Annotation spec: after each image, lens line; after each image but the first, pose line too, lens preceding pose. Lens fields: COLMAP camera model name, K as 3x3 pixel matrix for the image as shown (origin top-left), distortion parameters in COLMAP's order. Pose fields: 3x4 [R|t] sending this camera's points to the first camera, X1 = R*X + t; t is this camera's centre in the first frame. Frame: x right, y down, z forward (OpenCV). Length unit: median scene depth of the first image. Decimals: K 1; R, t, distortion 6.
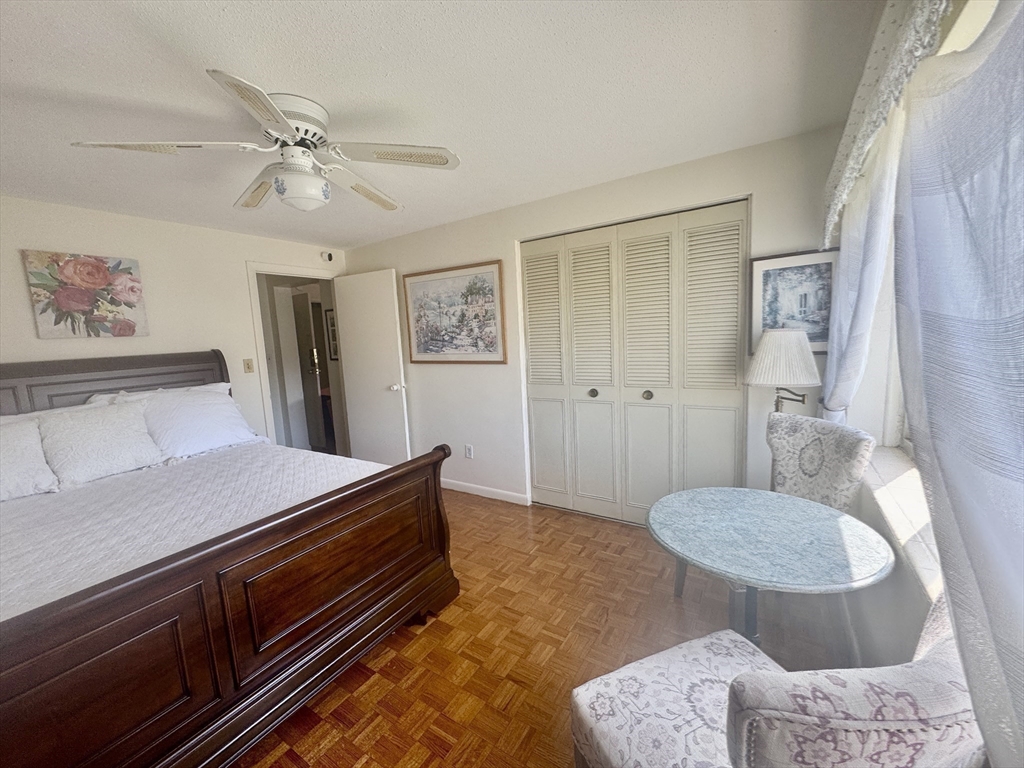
lens RADIAL K [[411.7, 0, 511.0], [0, 411.7, 384.3], [0, 0, 1]] dist [-0.000989, -0.000062]
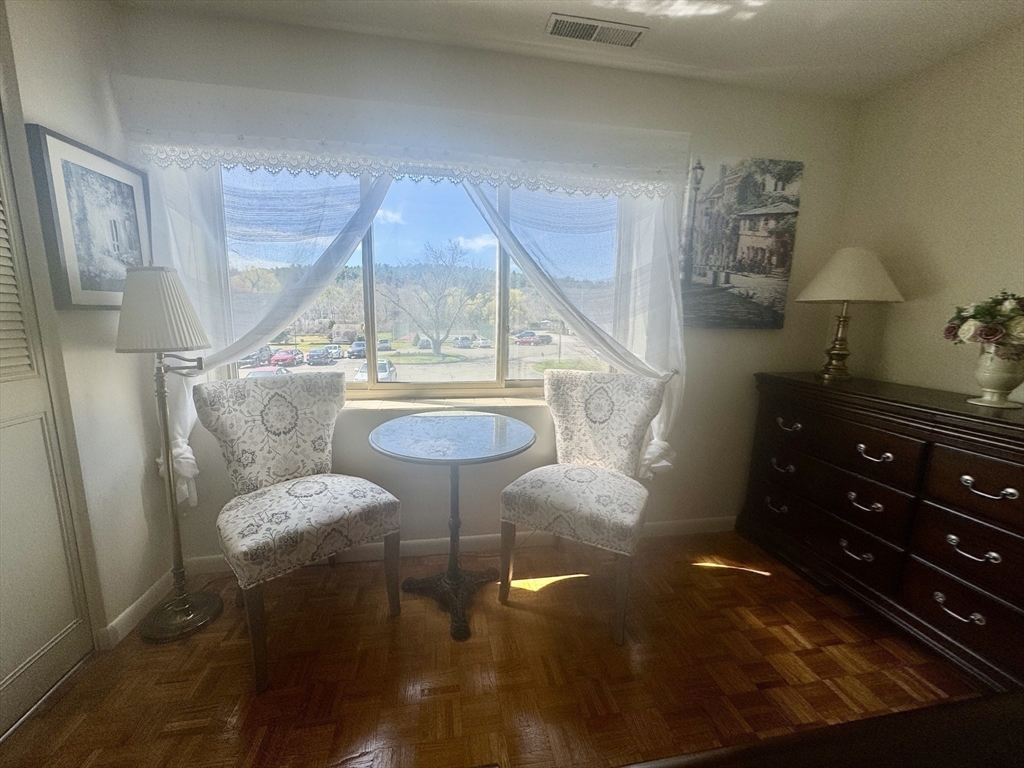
lens RADIAL K [[411.7, 0, 508.3], [0, 411.7, 387.0], [0, 0, 1]] dist [-0.000989, -0.000062]
pose [[-0.680858, -0.089086, 0.726977, -0.254103], [0.103246, 0.970989, 0.215685, -0.027700], [-0.725102, 0.221908, -0.651908, 0.994856]]
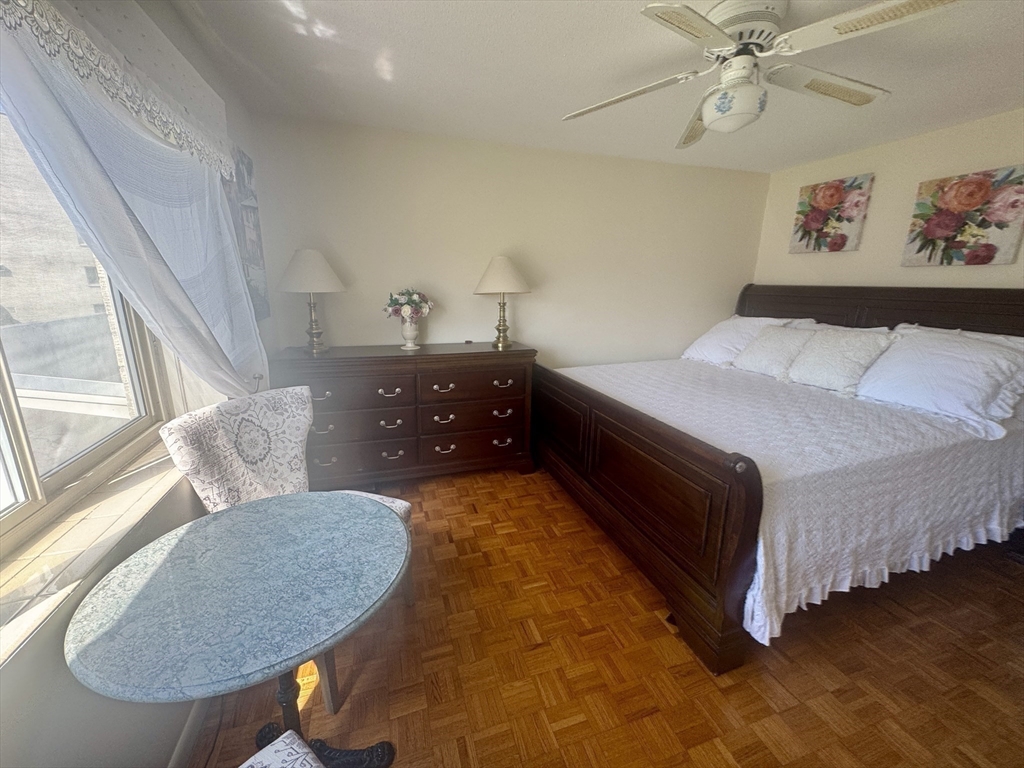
lens RADIAL K [[411.7, 0, 512.4], [0, 411.7, 382.6], [0, 0, 1]] dist [-0.000989, -0.000062]
pose [[-0.633262, 0.229757, -0.739048, 0.464943], [-0.071729, 0.933385, 0.351634, -0.145739], [0.770607, 0.275687, -0.574597, 0.995336]]
